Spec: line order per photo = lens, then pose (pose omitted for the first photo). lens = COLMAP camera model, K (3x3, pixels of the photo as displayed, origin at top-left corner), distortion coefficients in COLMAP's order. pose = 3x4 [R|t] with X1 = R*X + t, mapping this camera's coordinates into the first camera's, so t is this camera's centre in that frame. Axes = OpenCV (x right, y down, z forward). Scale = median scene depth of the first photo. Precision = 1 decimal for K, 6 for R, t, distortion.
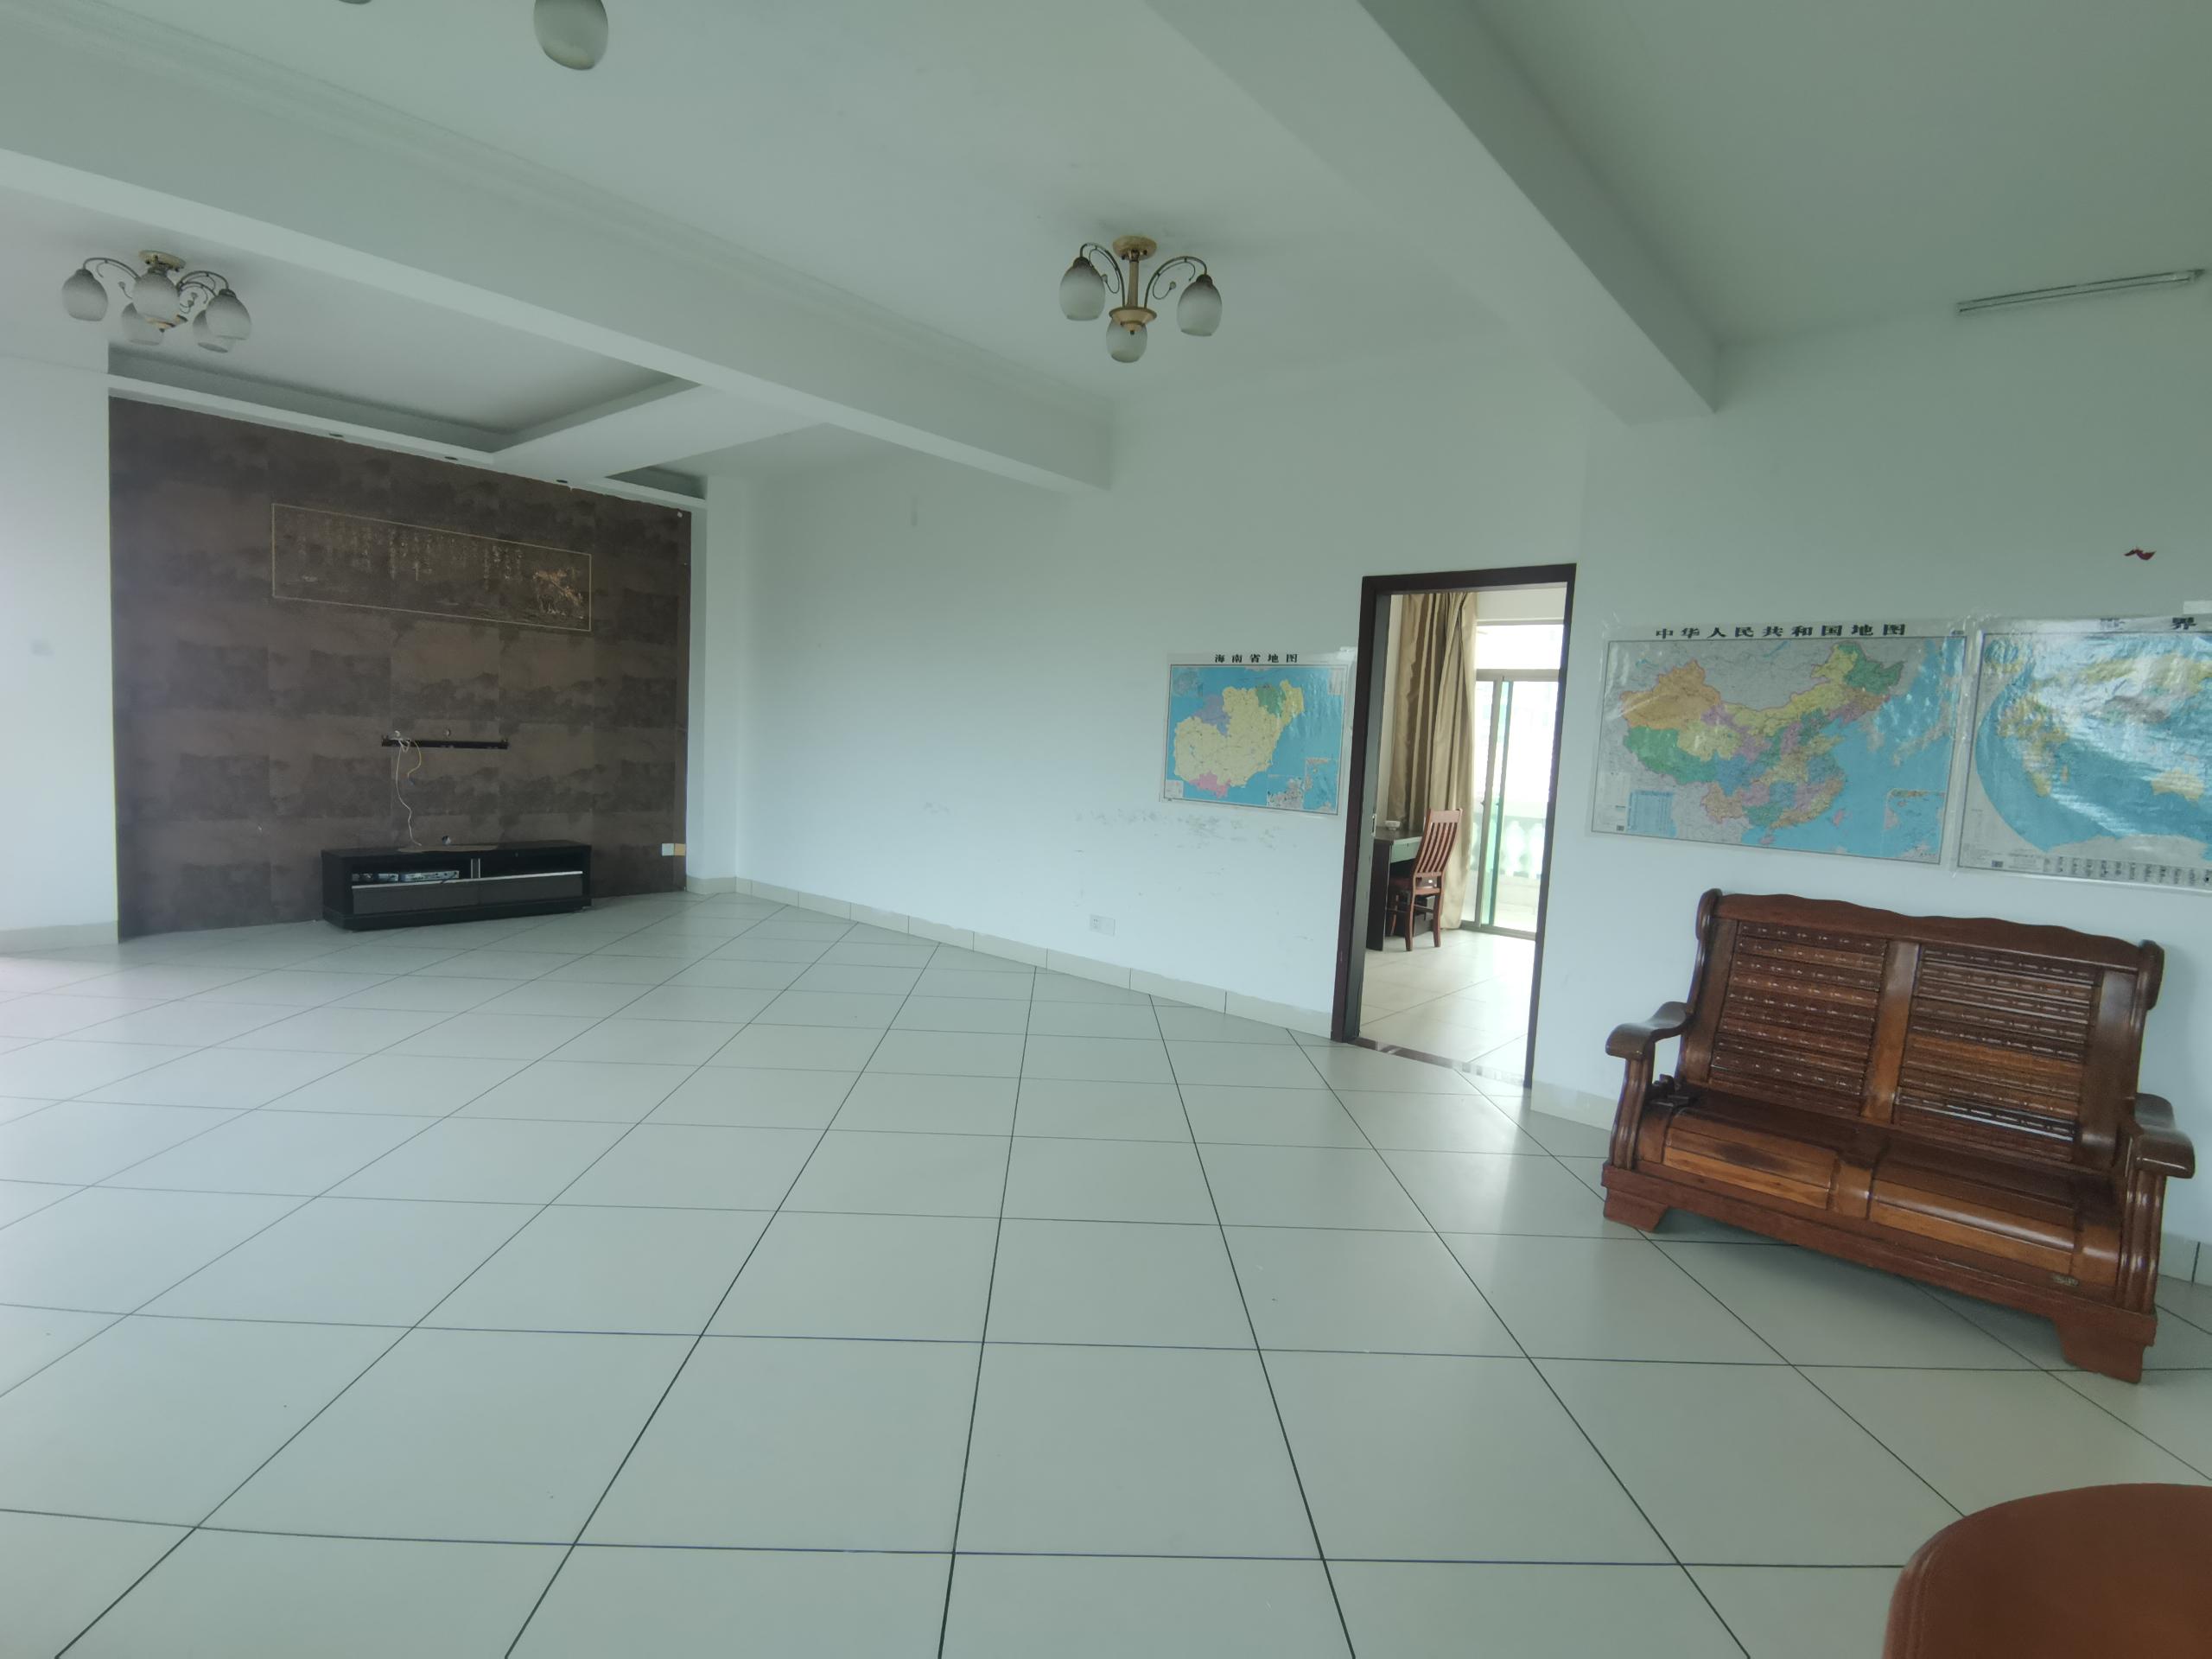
lens RADIAL K [[1070.3, 0, 1103.6], [0, 1070.3, 823.0], [0, 0, 1]] dist [0.000576, -0.006963]
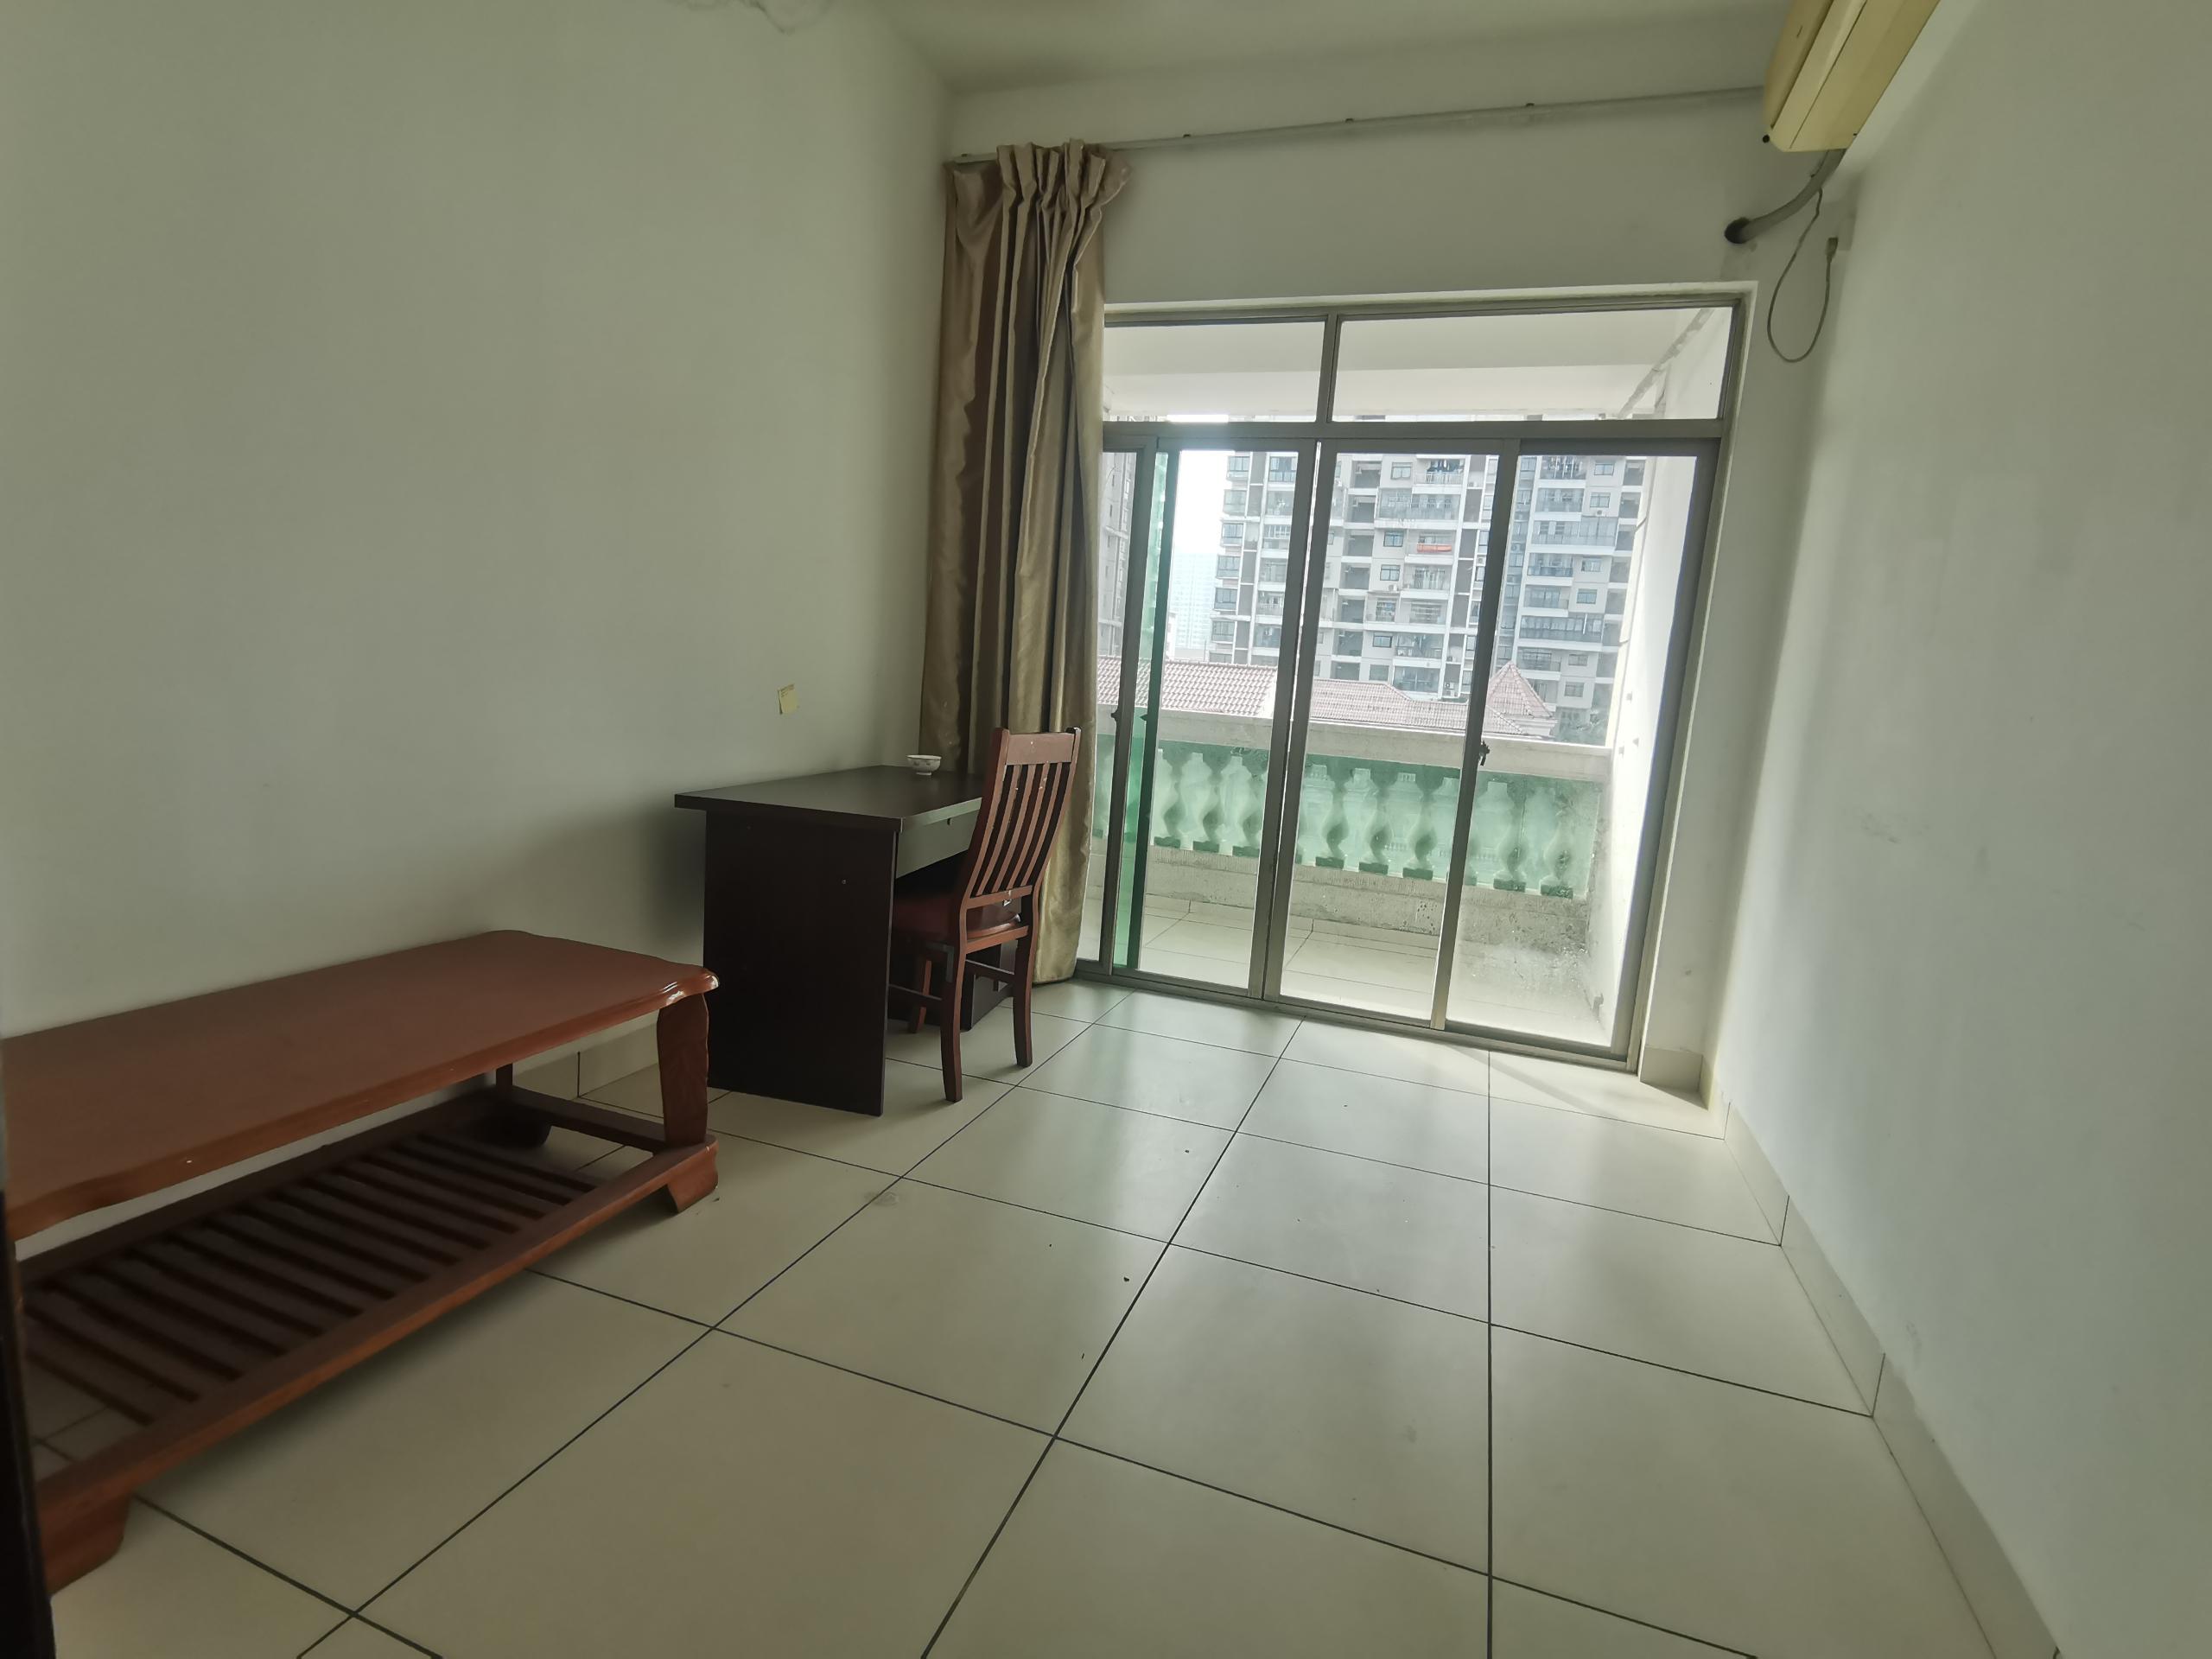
lens RADIAL K [[1070.3, 0, 1103.6], [0, 1070.3, 823.0], [0, 0, 1]] dist [0.000576, -0.006963]
pose [[0.935991, -0.035021, 0.350279, 0.183436], [0.004115, 0.996060, 0.088592, -0.013275], [-0.352001, -0.081480, 0.932446, 0.562045]]
